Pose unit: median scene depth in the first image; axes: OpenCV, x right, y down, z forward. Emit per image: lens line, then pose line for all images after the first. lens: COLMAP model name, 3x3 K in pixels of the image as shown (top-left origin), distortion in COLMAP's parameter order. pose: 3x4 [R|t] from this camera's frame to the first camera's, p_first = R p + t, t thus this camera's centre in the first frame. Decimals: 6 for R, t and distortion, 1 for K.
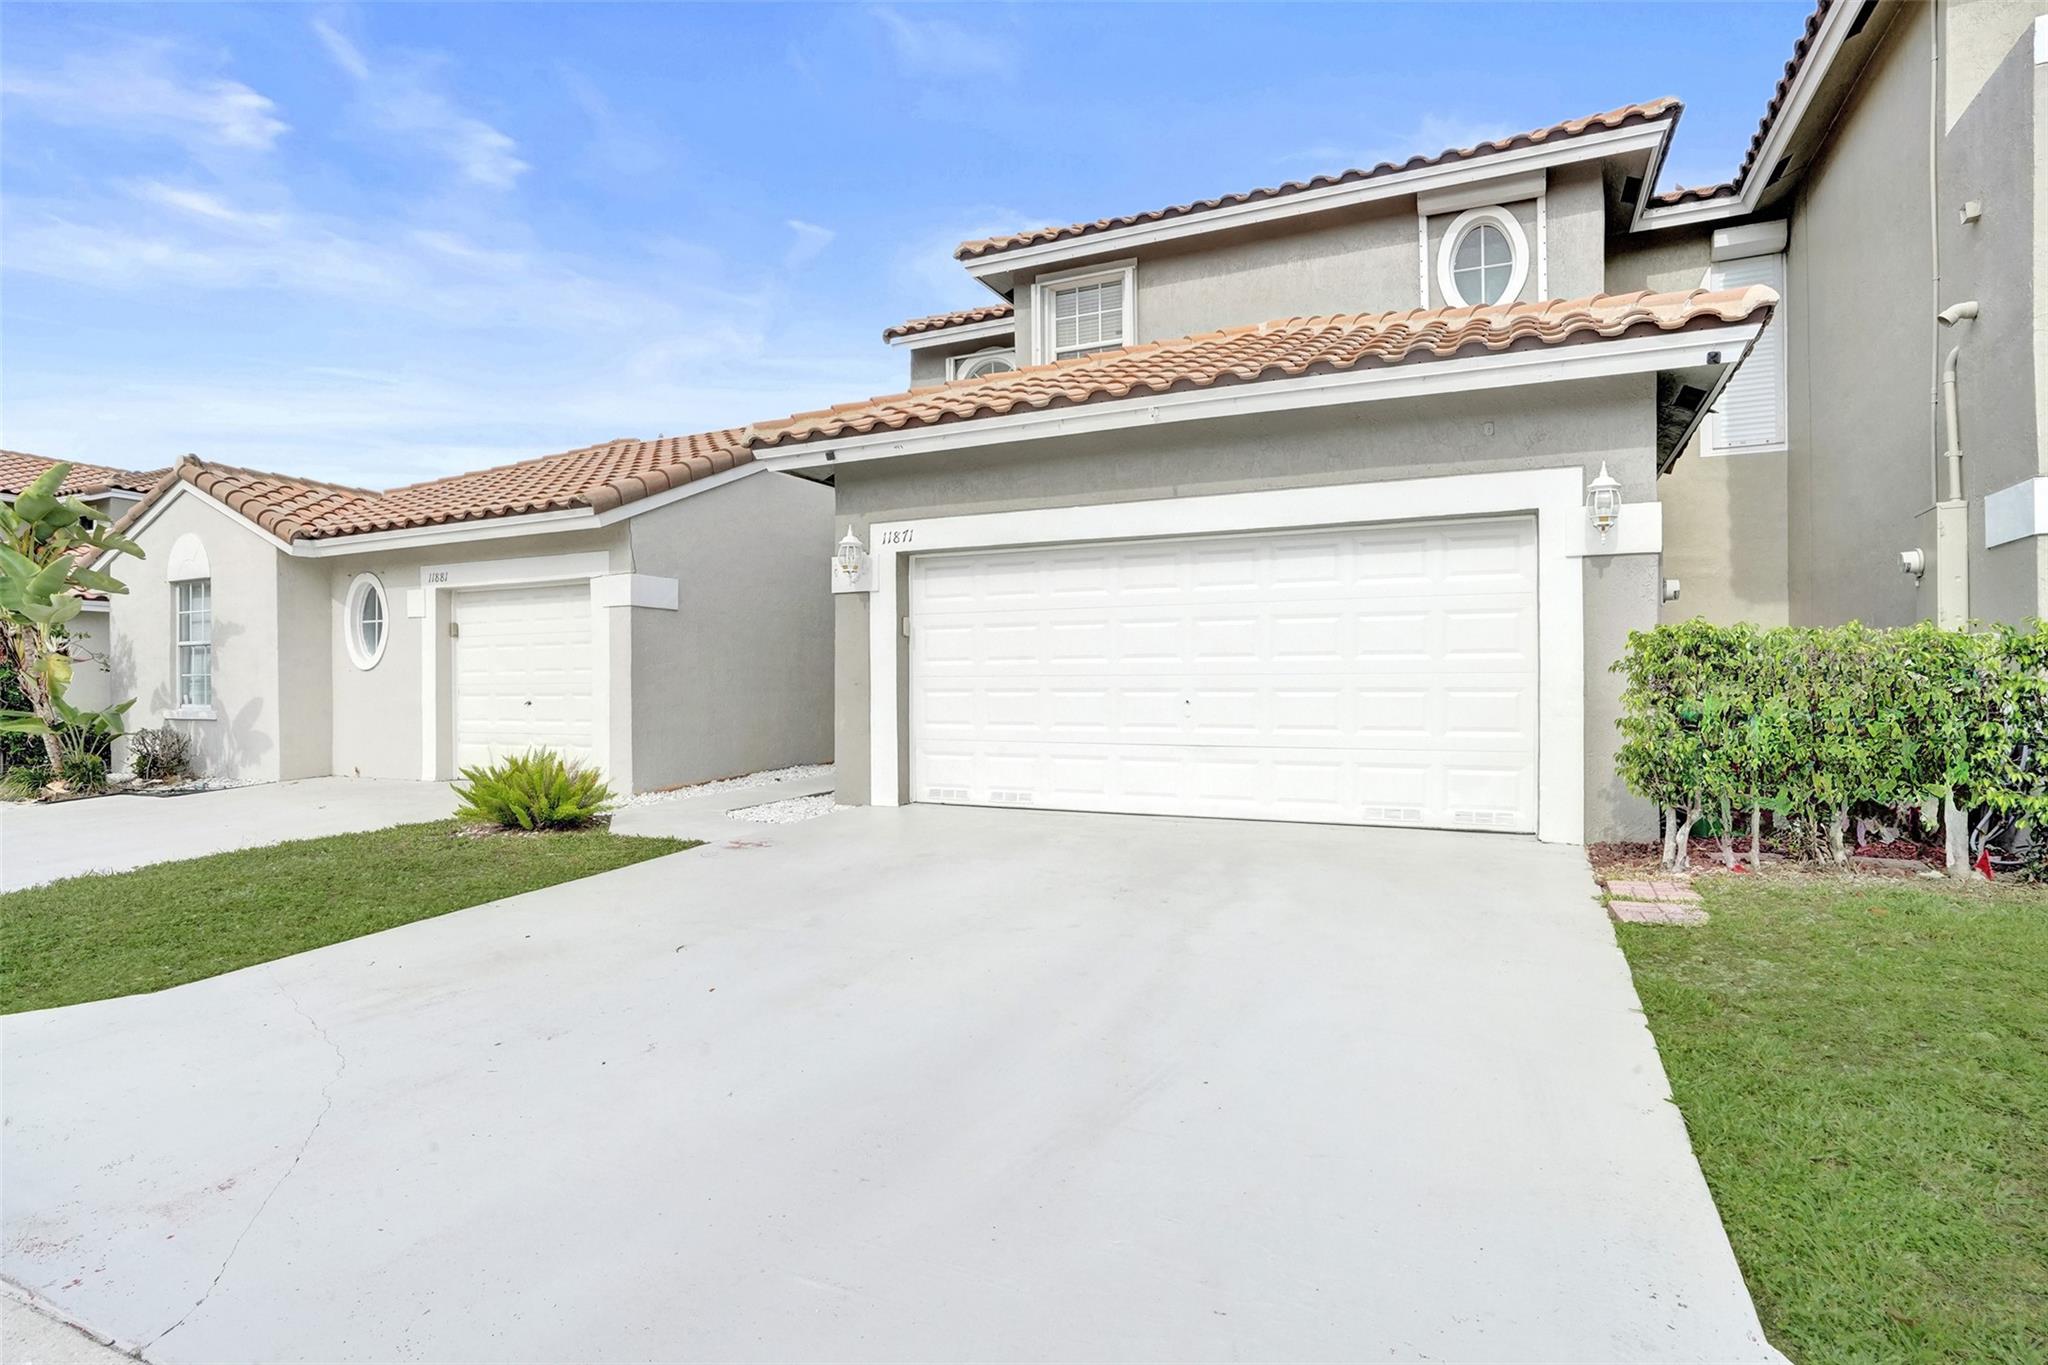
lens RADIAL K [[1044.7, 0, 946.3], [0, 1044.7, 692.9], [0, 0, 1]] dist [-0.054806, 0.019515]
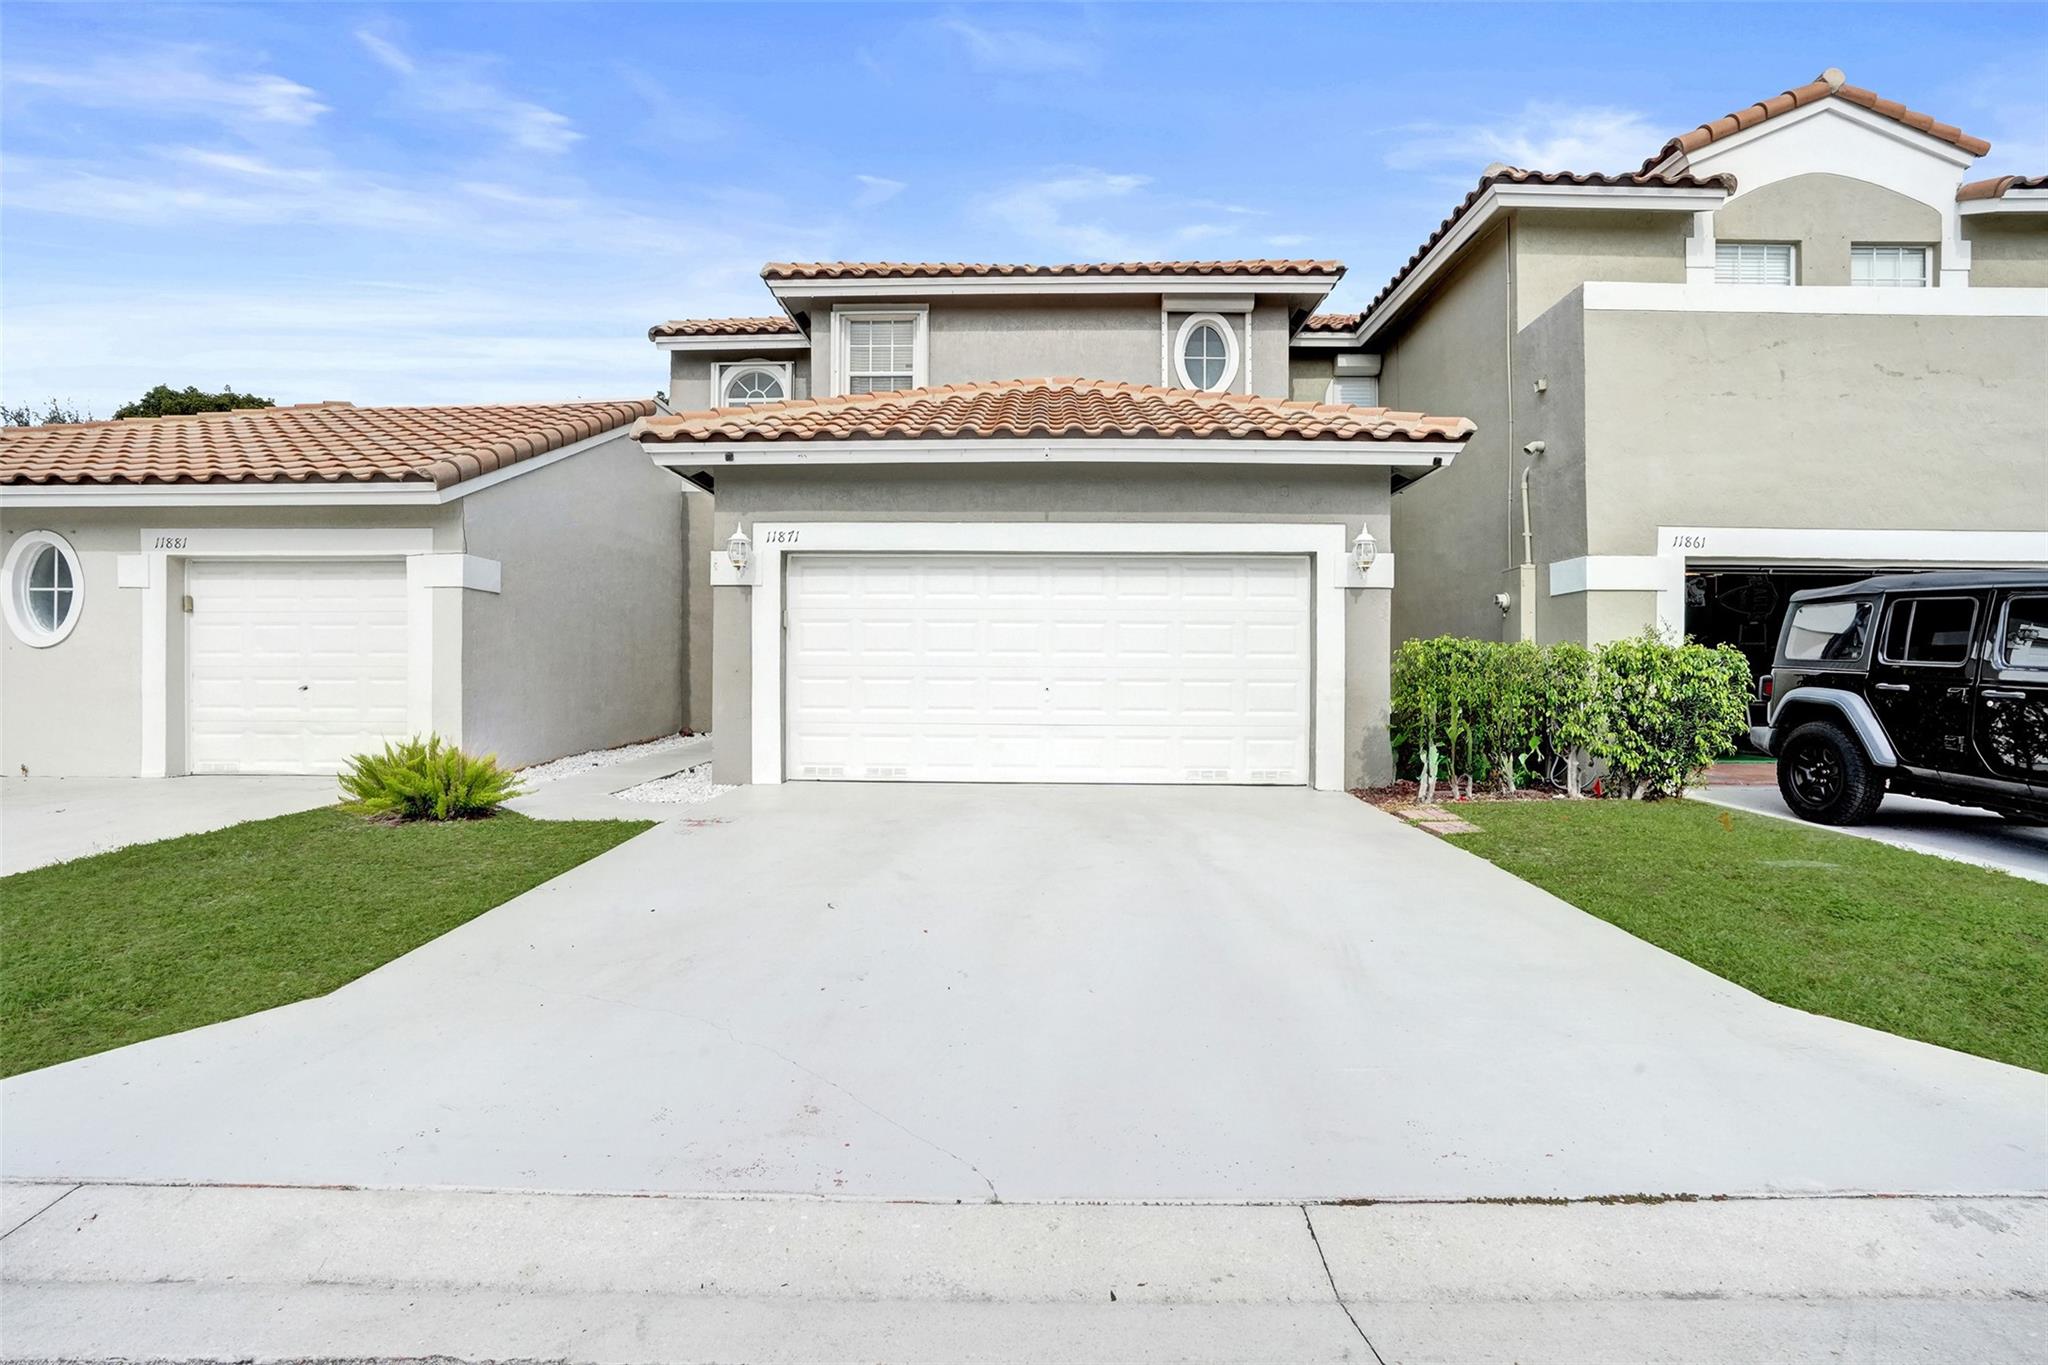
lens RADIAL K [[960.7, 0, 1031.4], [0, 960.7, 685.8], [0, 0, 1]] dist [-0.074328, 0.032660]
pose [[0.908212, 0.006517, 0.418459, -0.199209], [-0.007582, 0.999971, 0.000882, 0.002957], [-0.418441, -0.003974, 0.908235, -0.011943]]
